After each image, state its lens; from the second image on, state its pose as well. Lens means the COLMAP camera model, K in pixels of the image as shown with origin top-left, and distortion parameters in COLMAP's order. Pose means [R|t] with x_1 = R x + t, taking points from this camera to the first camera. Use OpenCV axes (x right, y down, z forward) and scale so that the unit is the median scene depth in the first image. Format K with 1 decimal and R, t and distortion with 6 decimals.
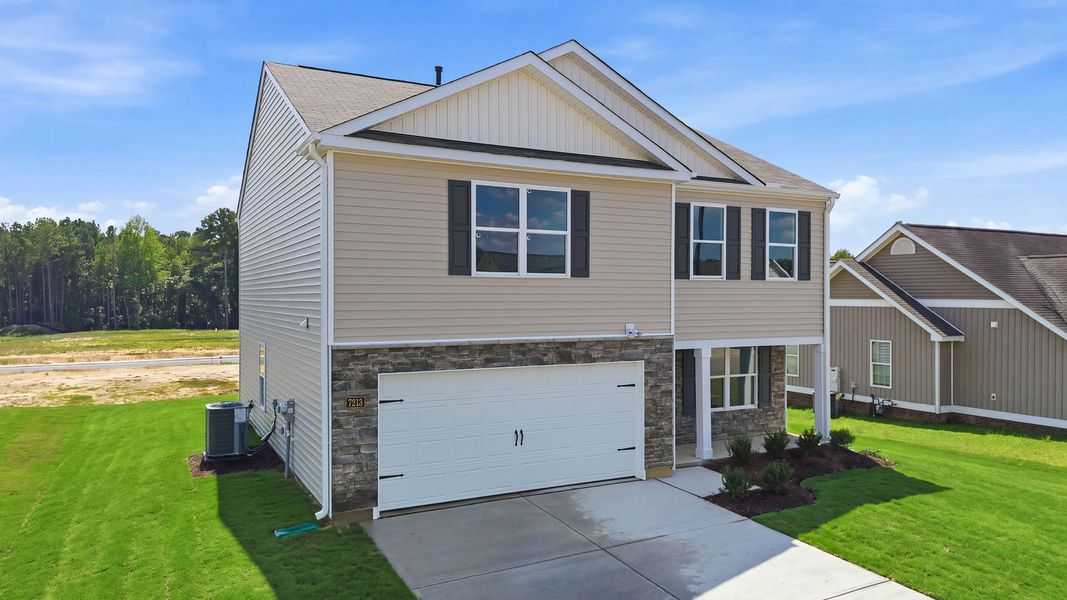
lens RADIAL K [[722.5, 0, 537.5], [0, 722.5, 296.4], [0, 0, 1]] dist [0.030983, -0.002688]
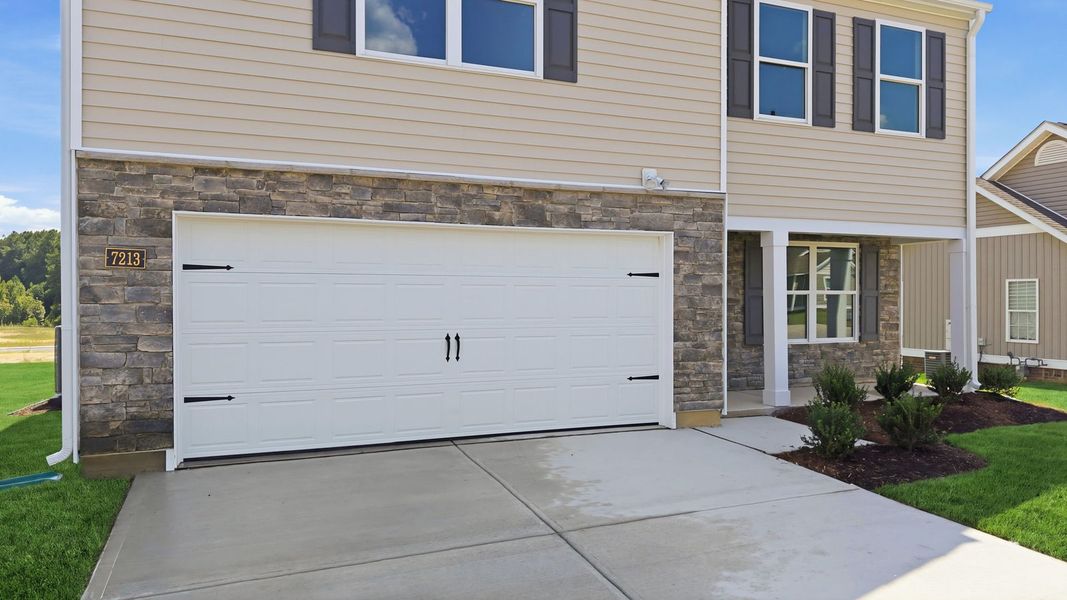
lens RADIAL K [[716.6, 0, 533.5], [0, 716.6, 300.0], [0, 0, 1]] dist [0.004921, 0.004529]
pose [[0.994625, -0.002178, -0.103515, 0.093432], [0.002308, 0.999997, 0.001130, 0.144625], [0.103512, -0.001363, 0.994627, 0.394260]]
